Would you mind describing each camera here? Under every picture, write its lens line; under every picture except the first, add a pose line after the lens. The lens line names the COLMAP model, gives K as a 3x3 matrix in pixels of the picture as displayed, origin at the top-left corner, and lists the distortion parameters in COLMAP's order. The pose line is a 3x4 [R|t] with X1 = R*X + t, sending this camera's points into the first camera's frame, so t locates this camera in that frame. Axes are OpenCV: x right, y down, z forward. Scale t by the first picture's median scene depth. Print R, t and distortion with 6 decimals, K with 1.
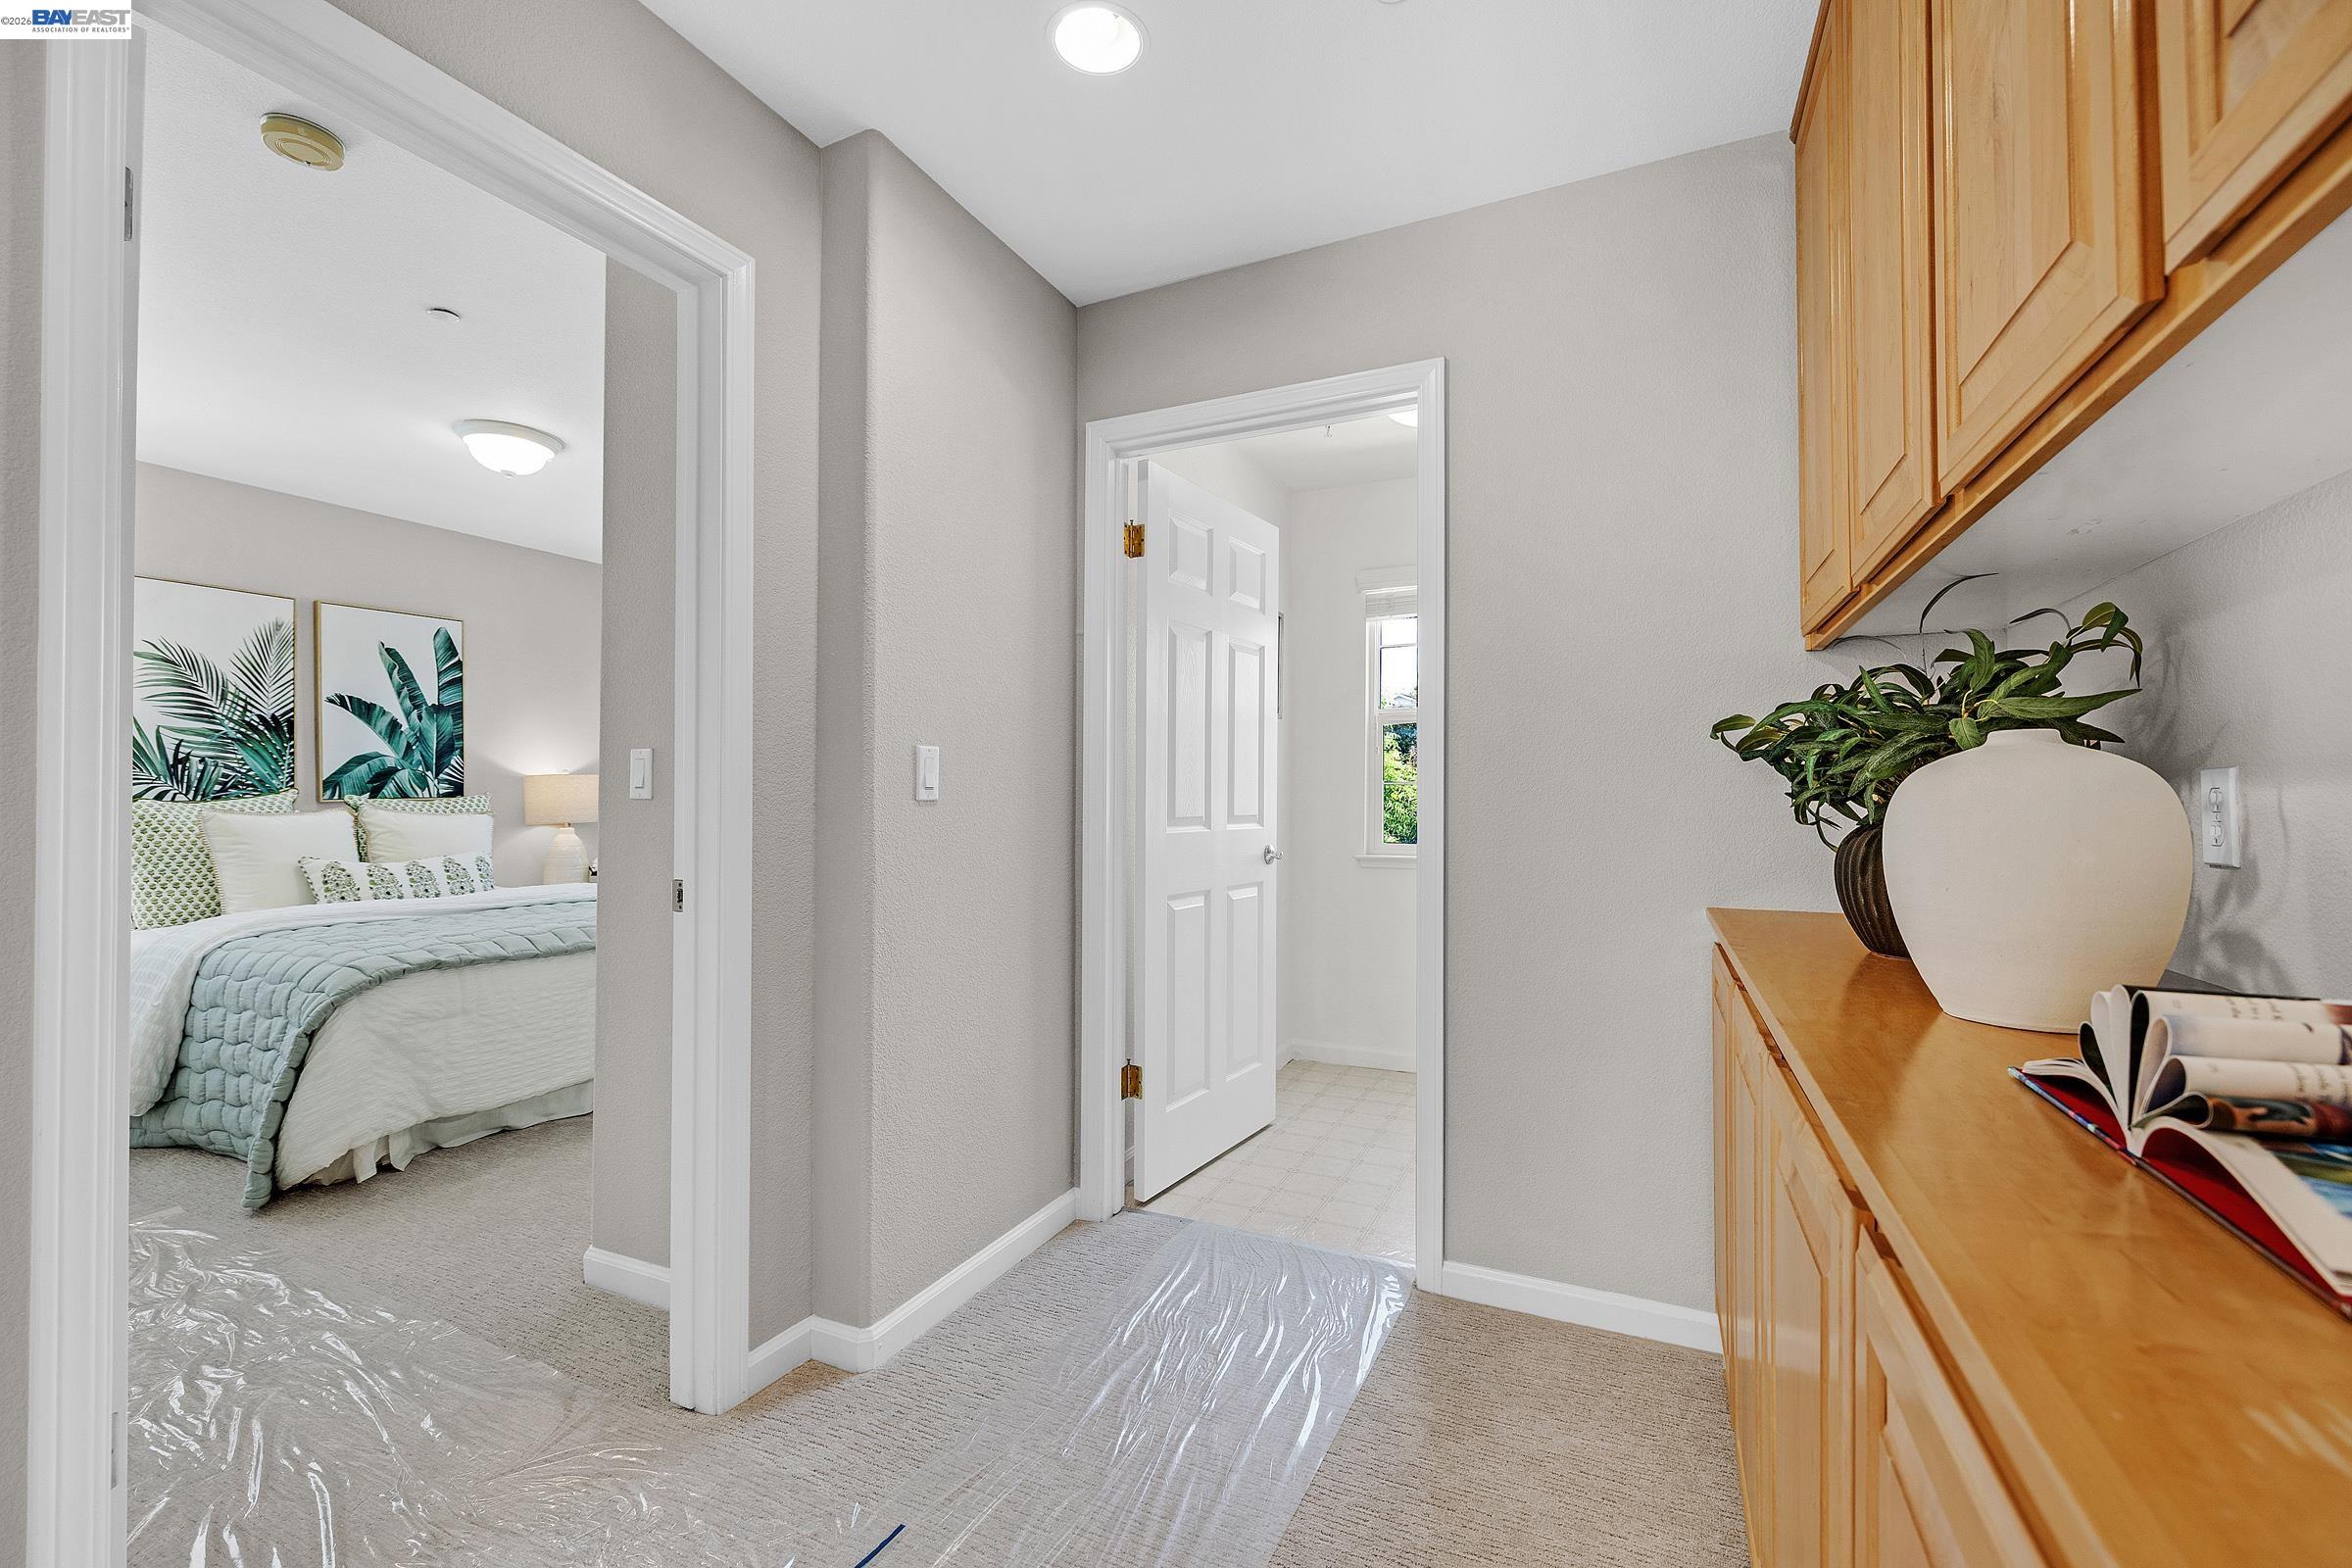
lens RADIAL K [[993.1, 0, 1181.0], [0, 993.1, 788.1], [0, 0, 1]] dist [0.005329, -0.000244]
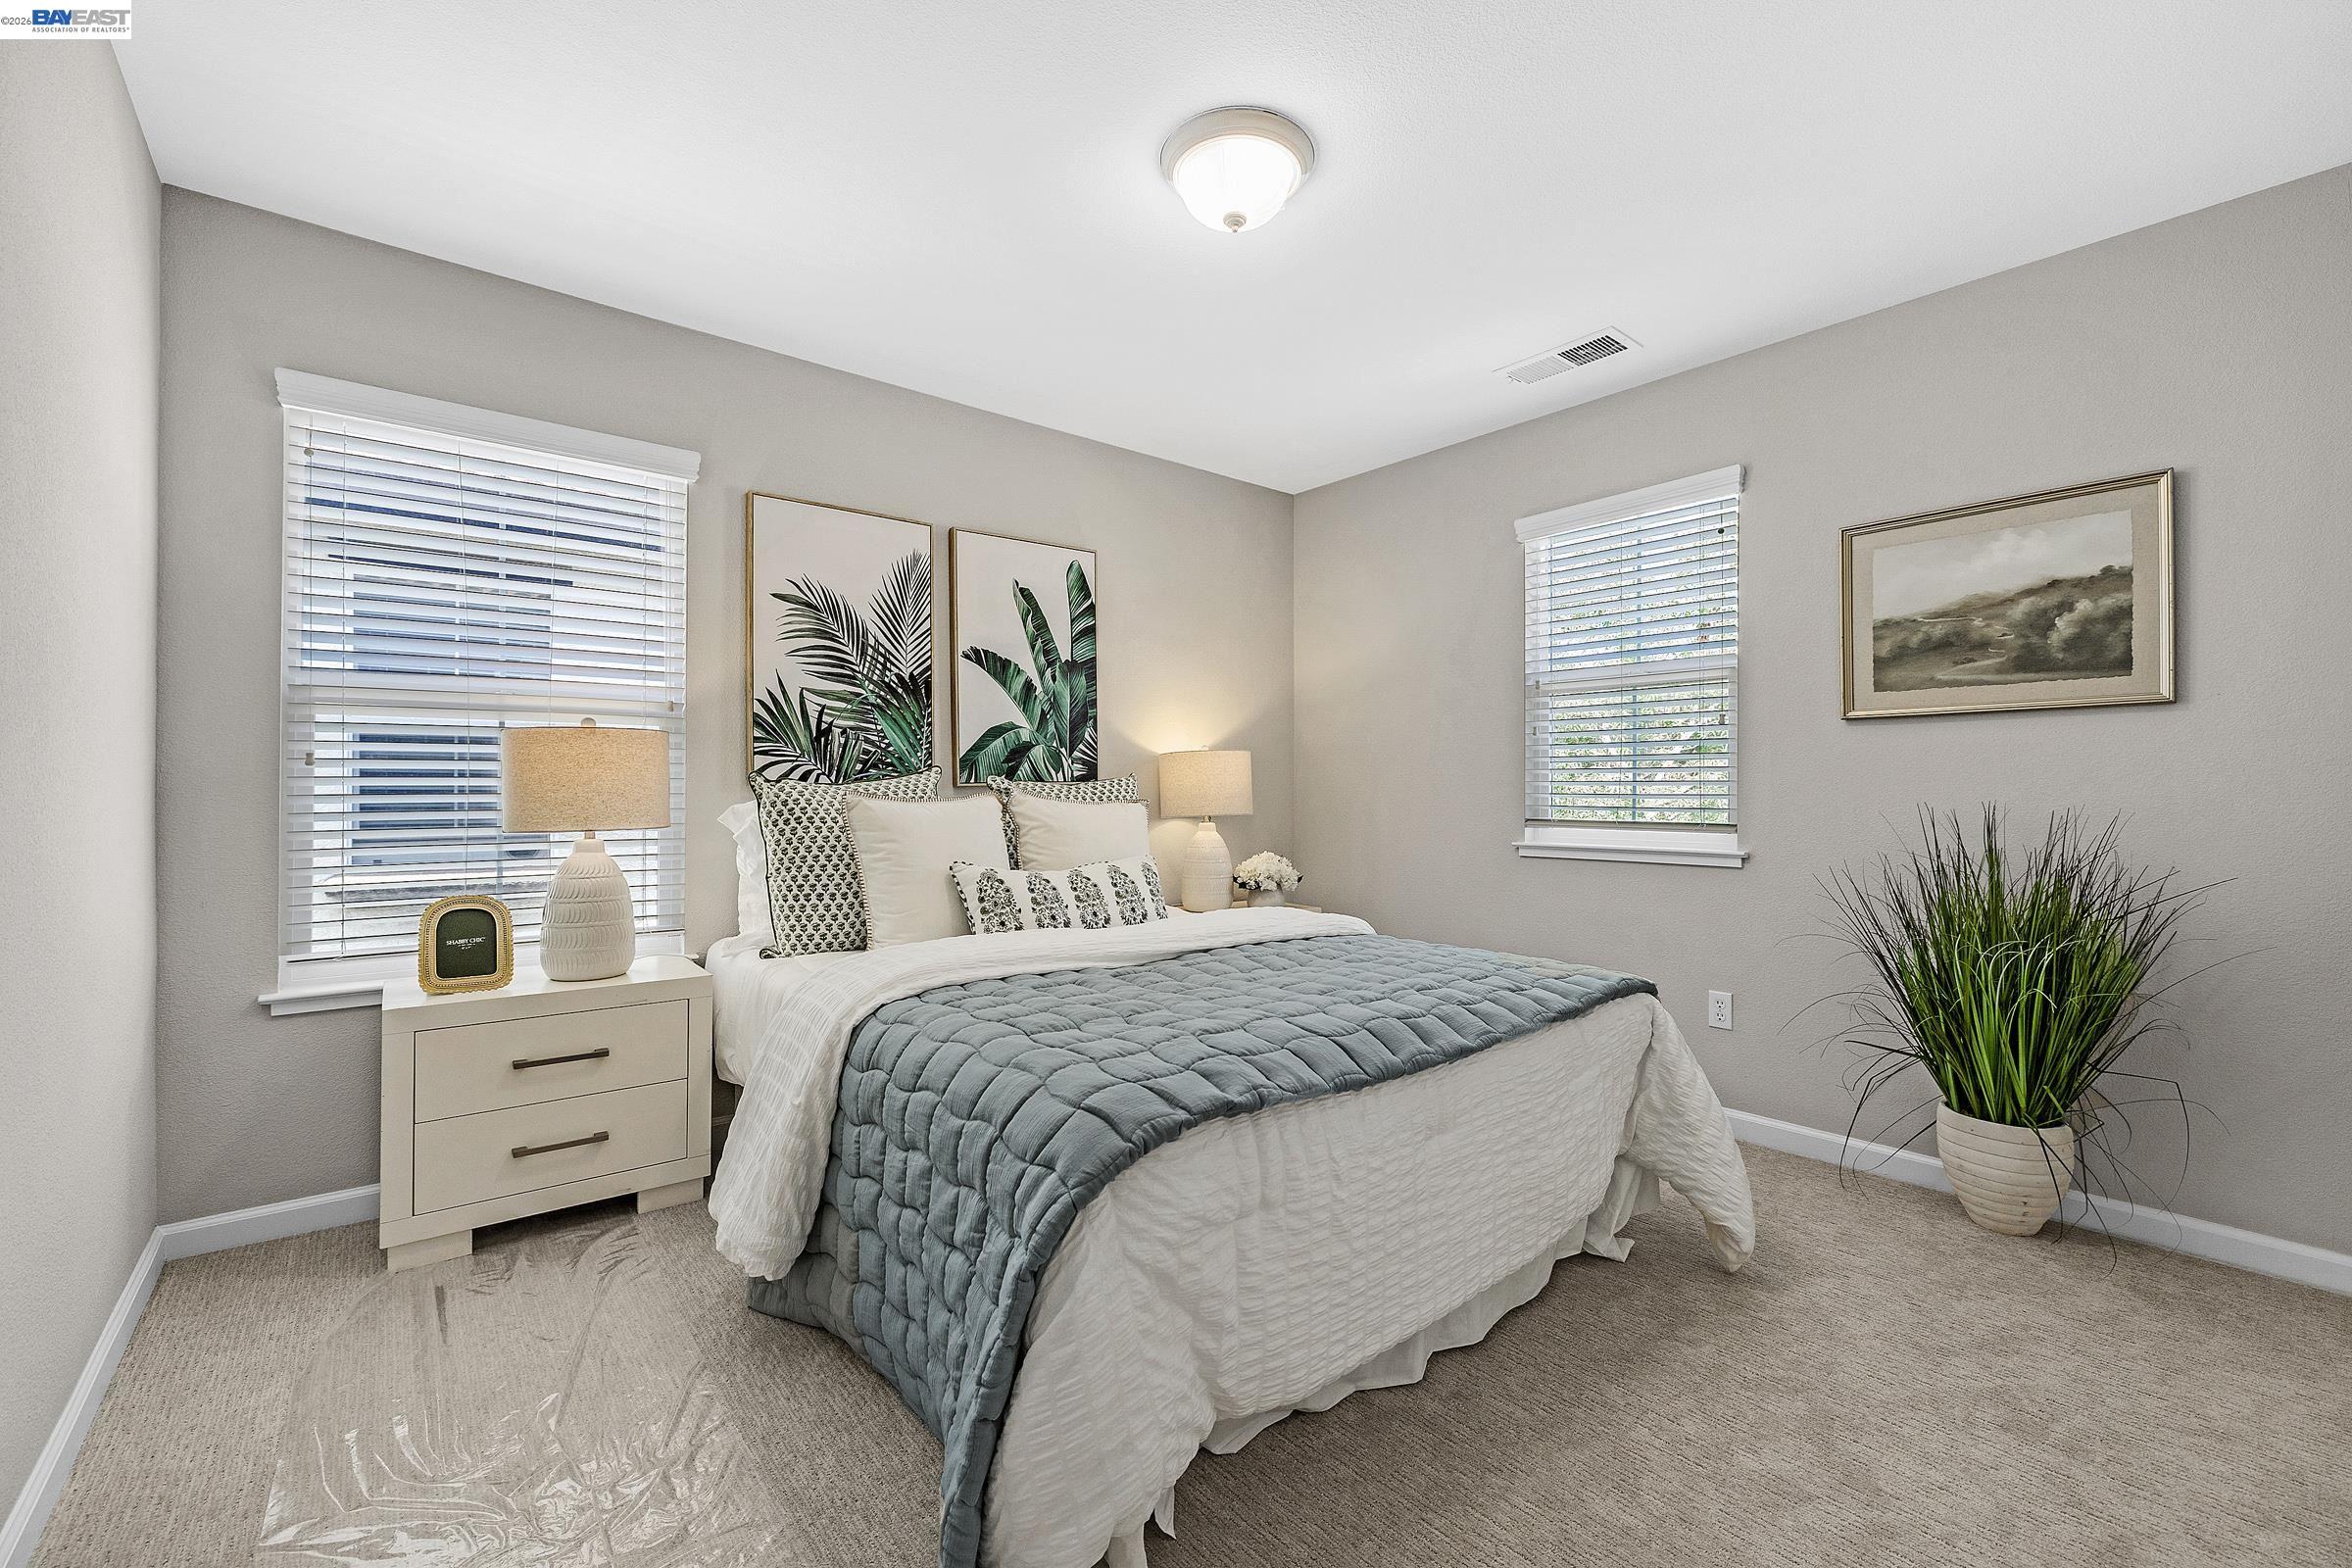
lens RADIAL K [[993.1, 0, 1172.8], [0, 993.1, 789.2], [0, 0, 1]] dist [0.005329, -0.000244]
pose [[0.901514, -0.003219, -0.432738, -0.410640], [0.004769, 0.999986, 0.002495, 0.016437], [0.432723, -0.004313, 0.901516, 0.408382]]
